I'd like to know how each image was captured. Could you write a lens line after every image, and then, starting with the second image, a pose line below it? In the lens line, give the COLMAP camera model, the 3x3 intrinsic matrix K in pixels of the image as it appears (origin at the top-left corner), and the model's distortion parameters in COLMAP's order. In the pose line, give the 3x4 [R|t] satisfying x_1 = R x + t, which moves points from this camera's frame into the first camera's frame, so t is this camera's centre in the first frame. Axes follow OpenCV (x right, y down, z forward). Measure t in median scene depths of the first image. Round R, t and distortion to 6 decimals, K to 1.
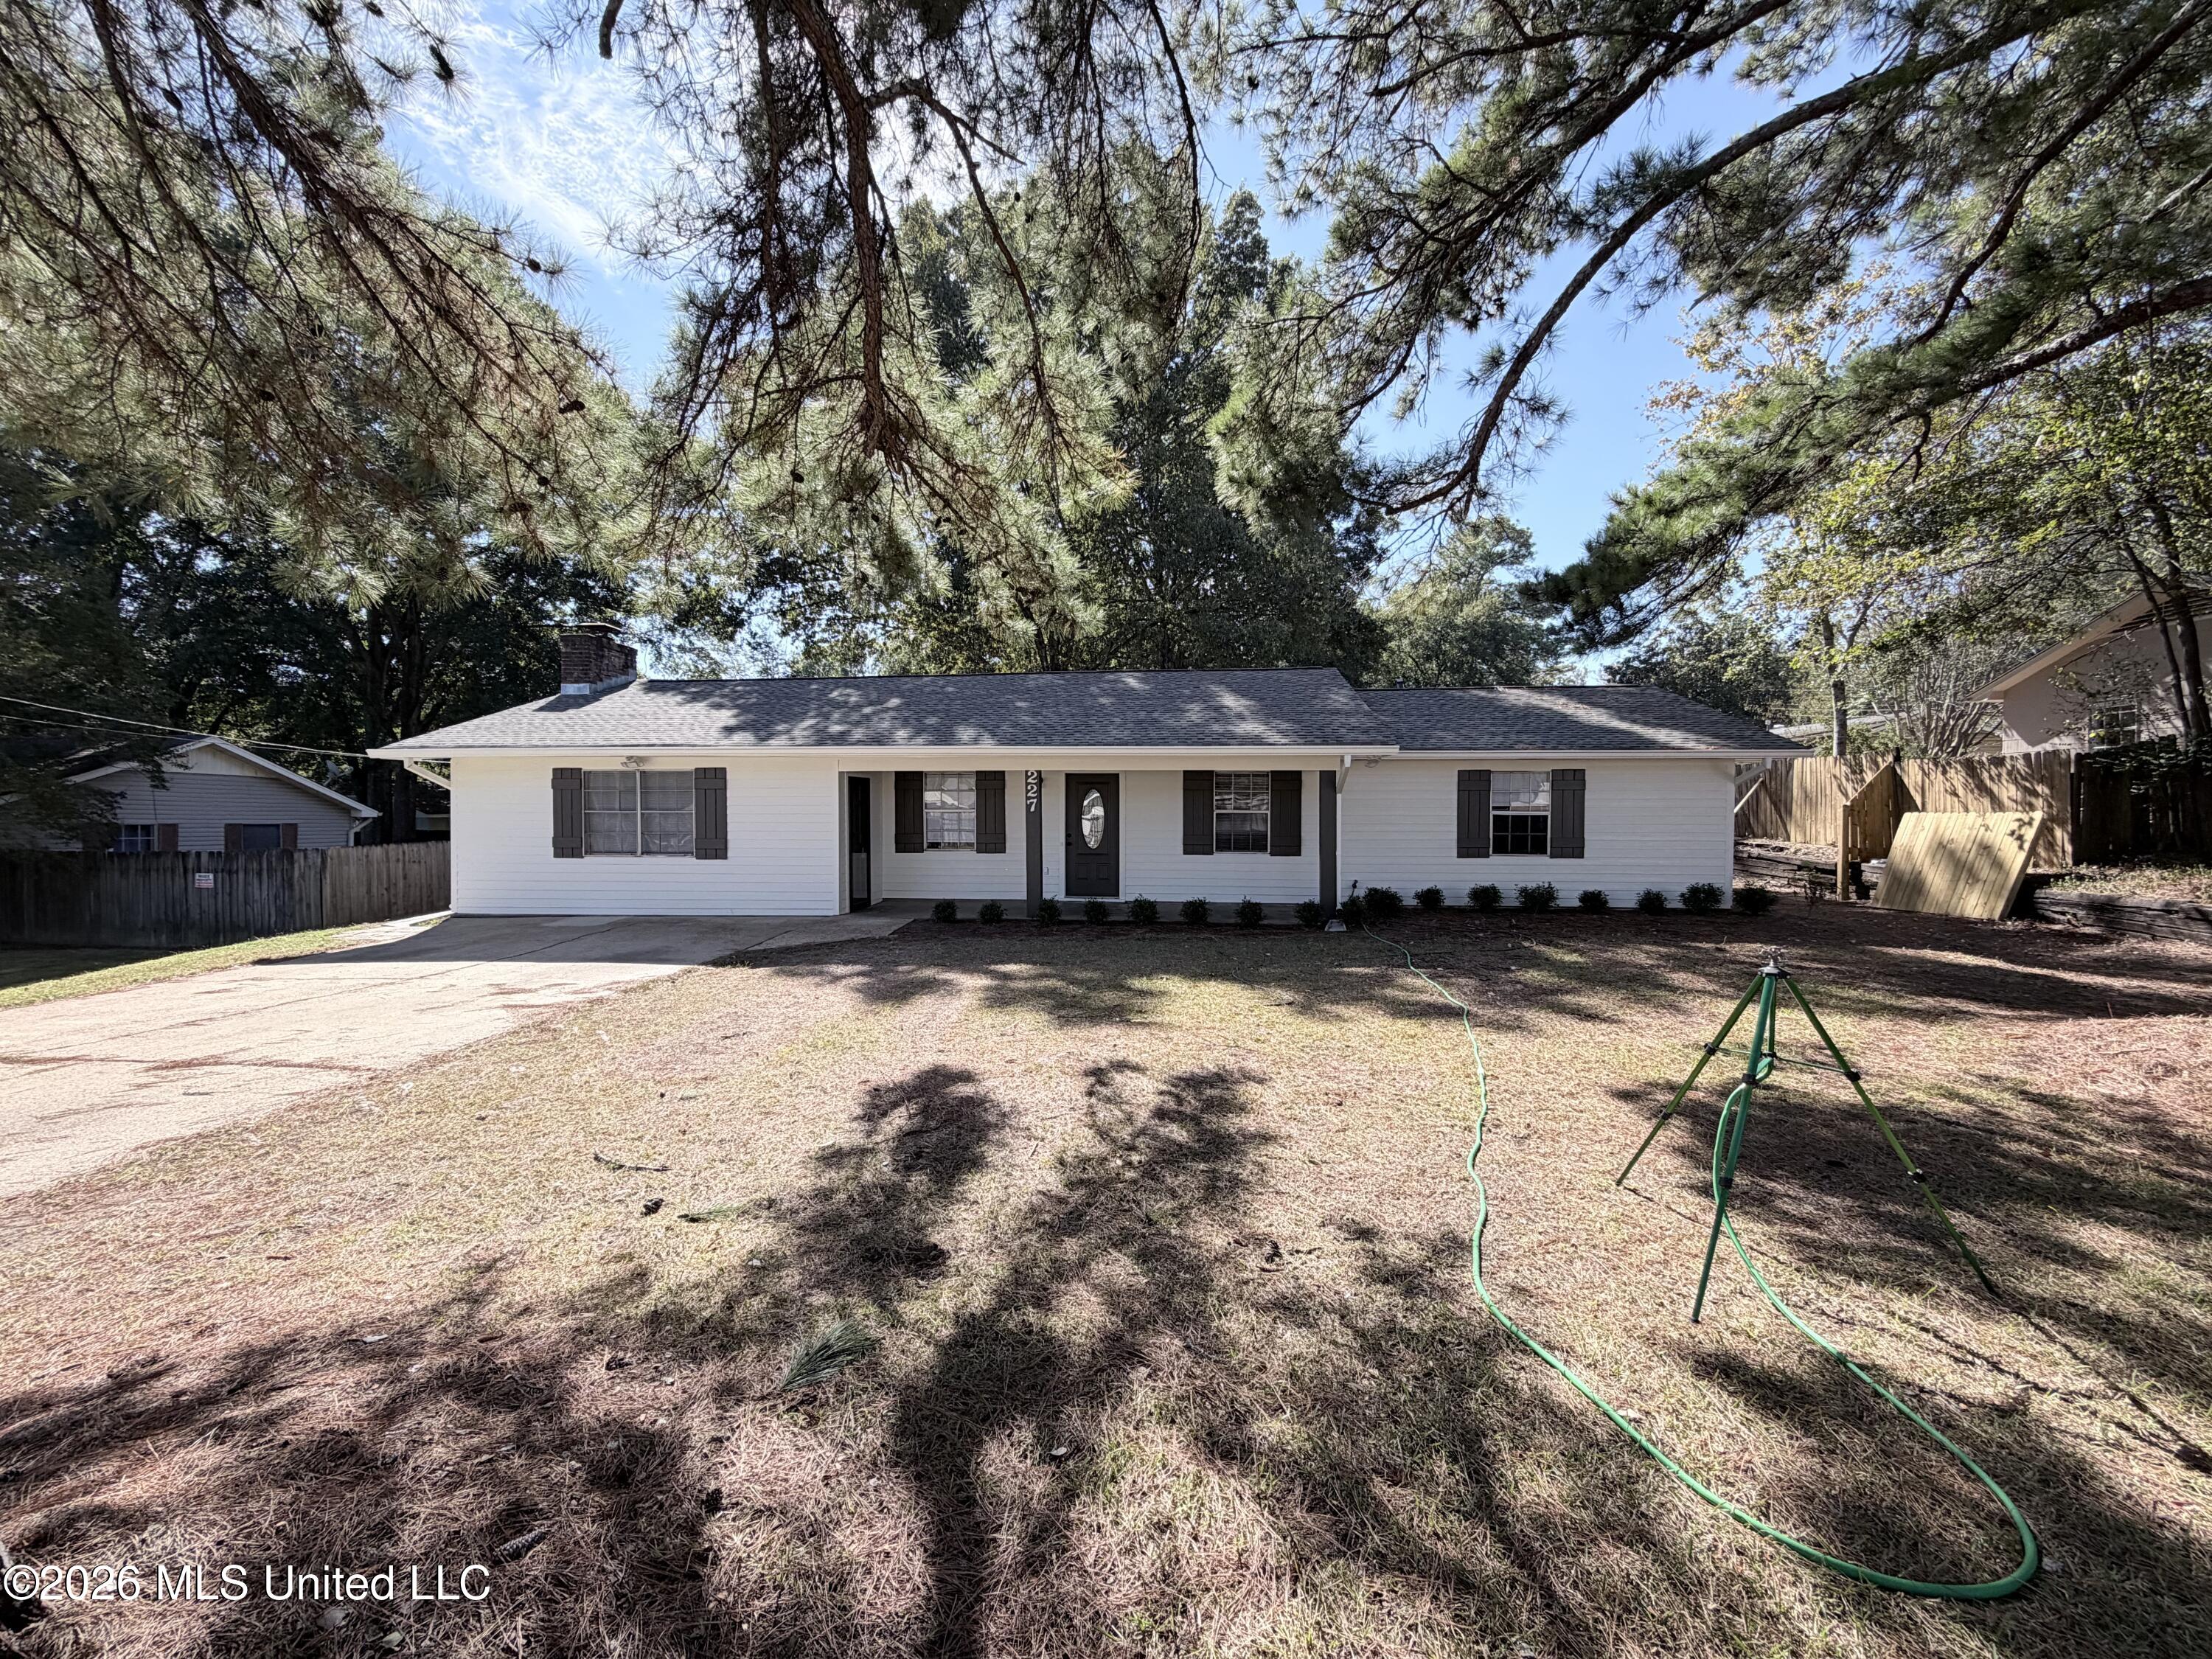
lens RADIAL K [[882.7, 0, 1098.4], [0, 882.7, 833.4], [0, 0, 1]] dist [-0.001359, 0.000061]
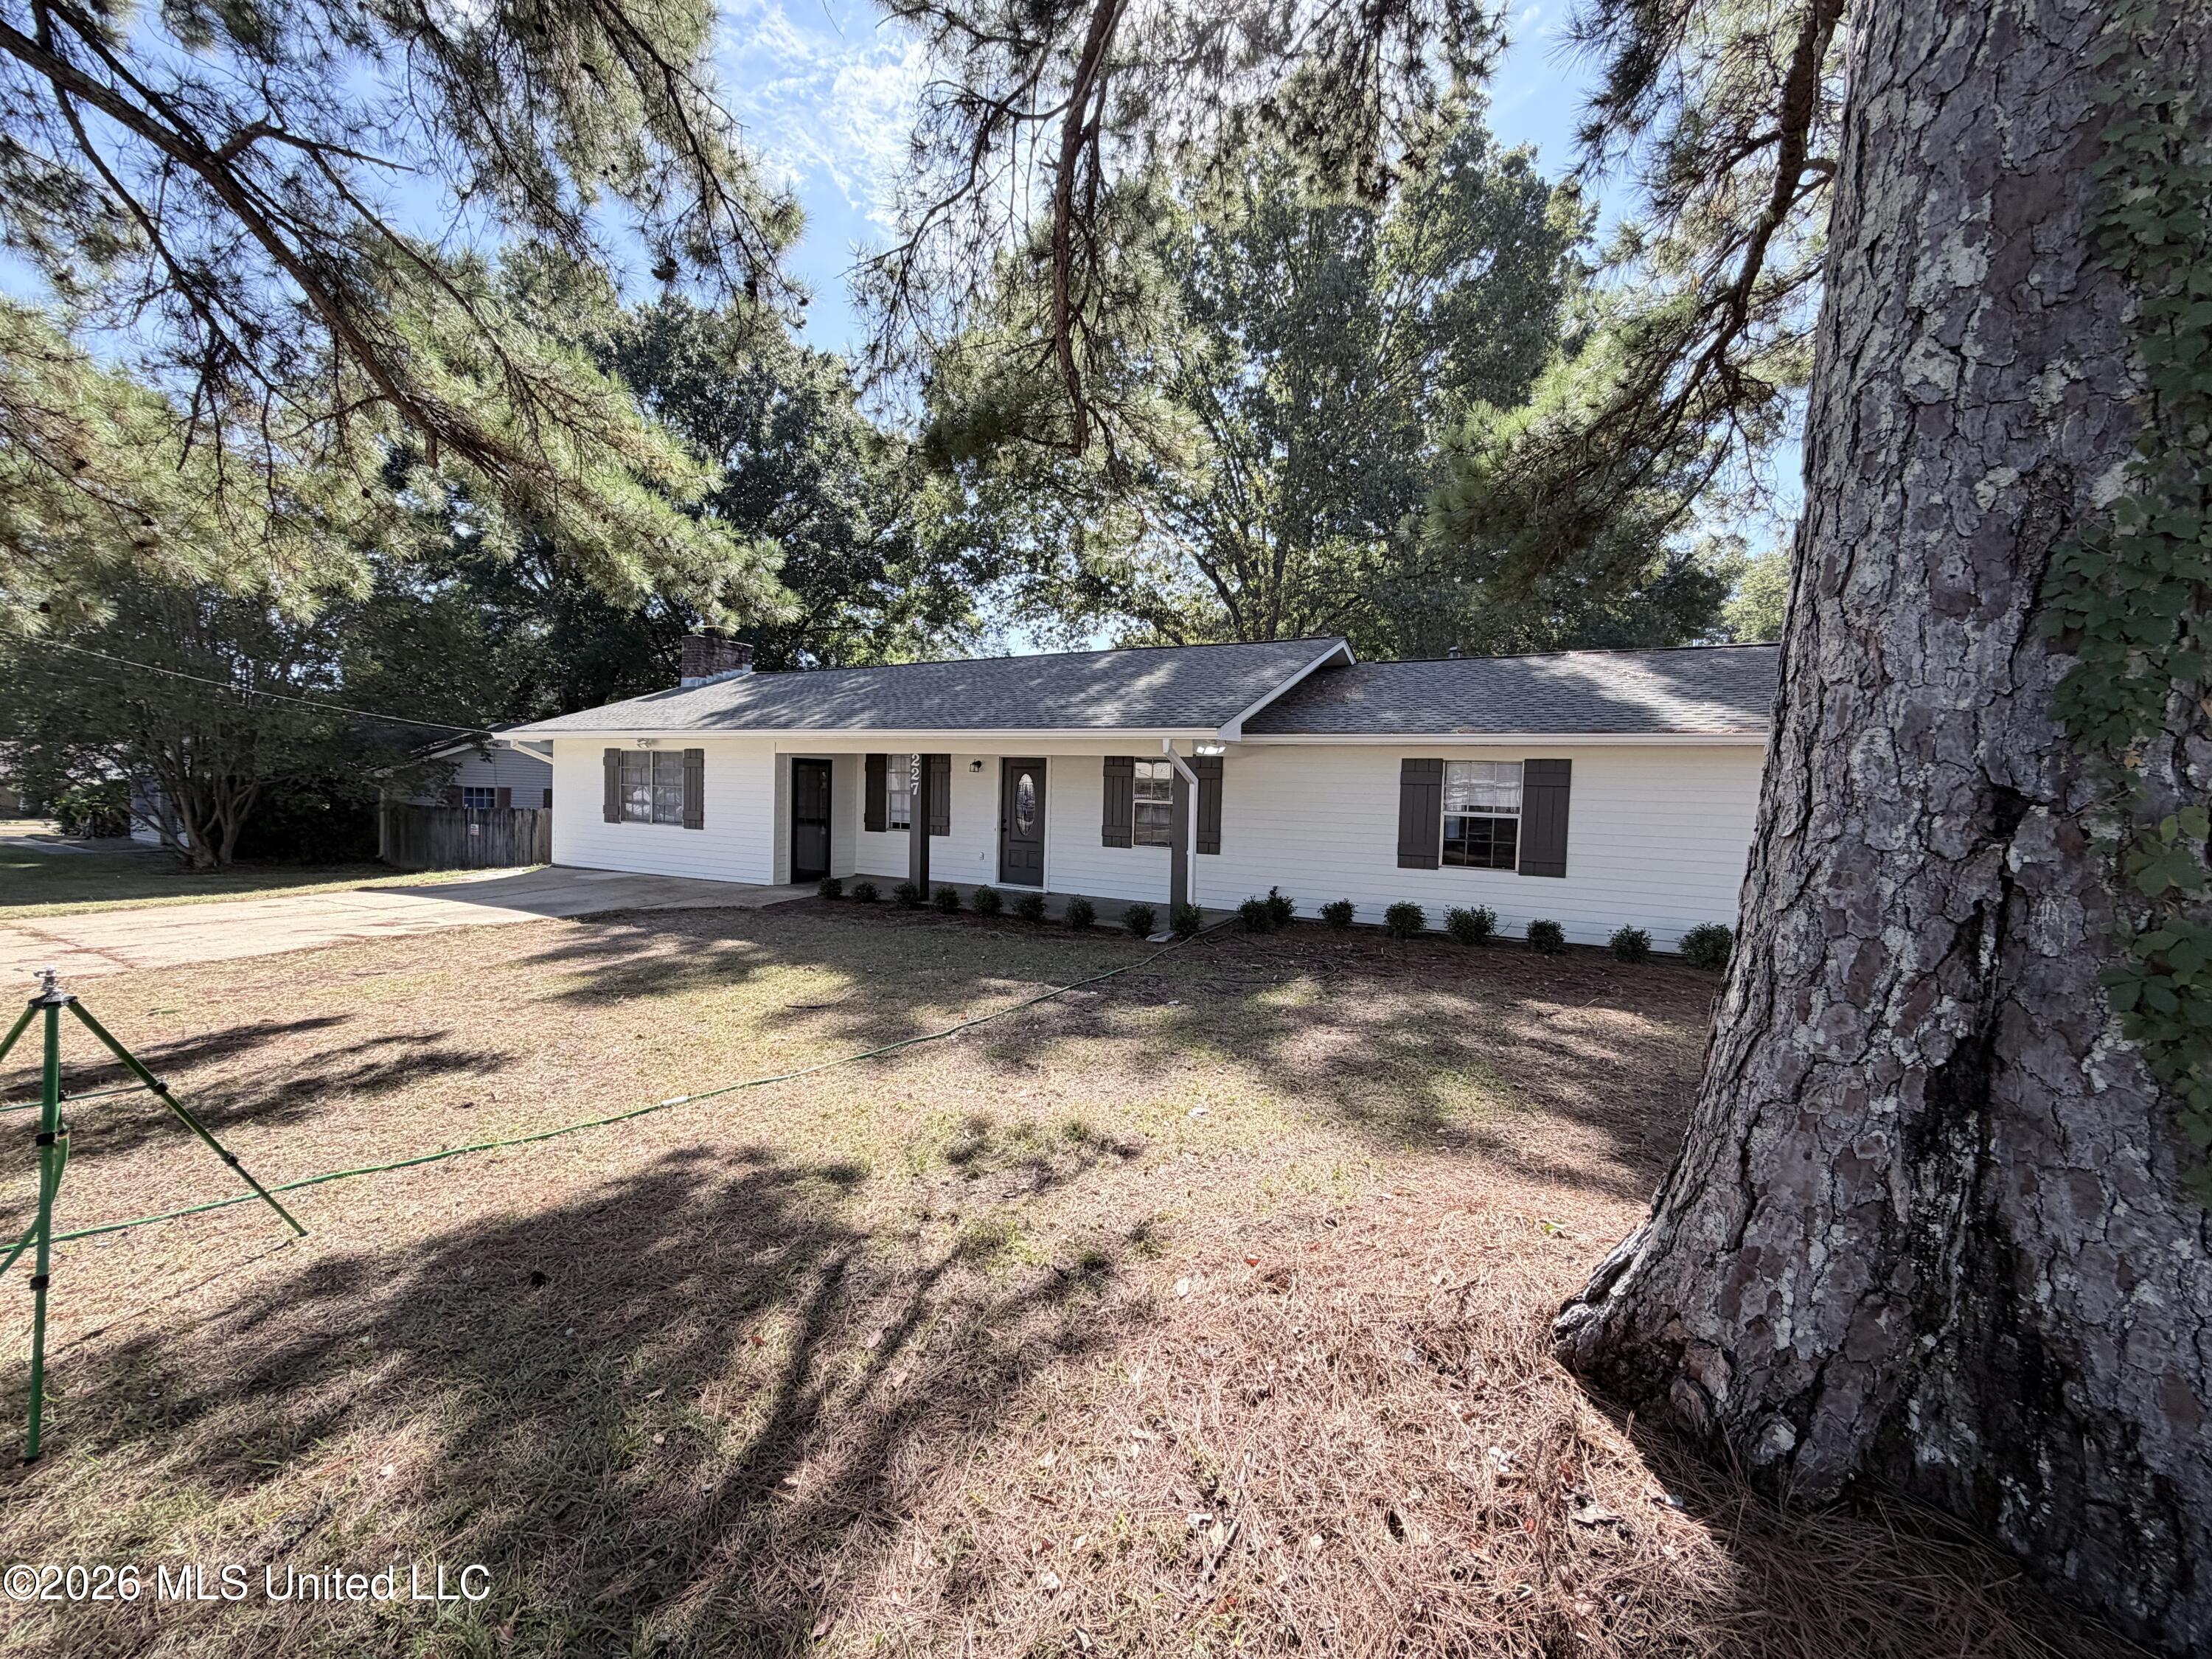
lens RADIAL K [[881.2, 0, 1099.7], [0, 881.2, 833.5], [0, 0, 1]] dist [-0.000086, -0.000007]
pose [[0.919405, 0.044763, -0.390757, 0.476073], [-0.038495, 0.998974, 0.023863, -0.011905], [0.391425, -0.006897, 0.920184, 0.153521]]
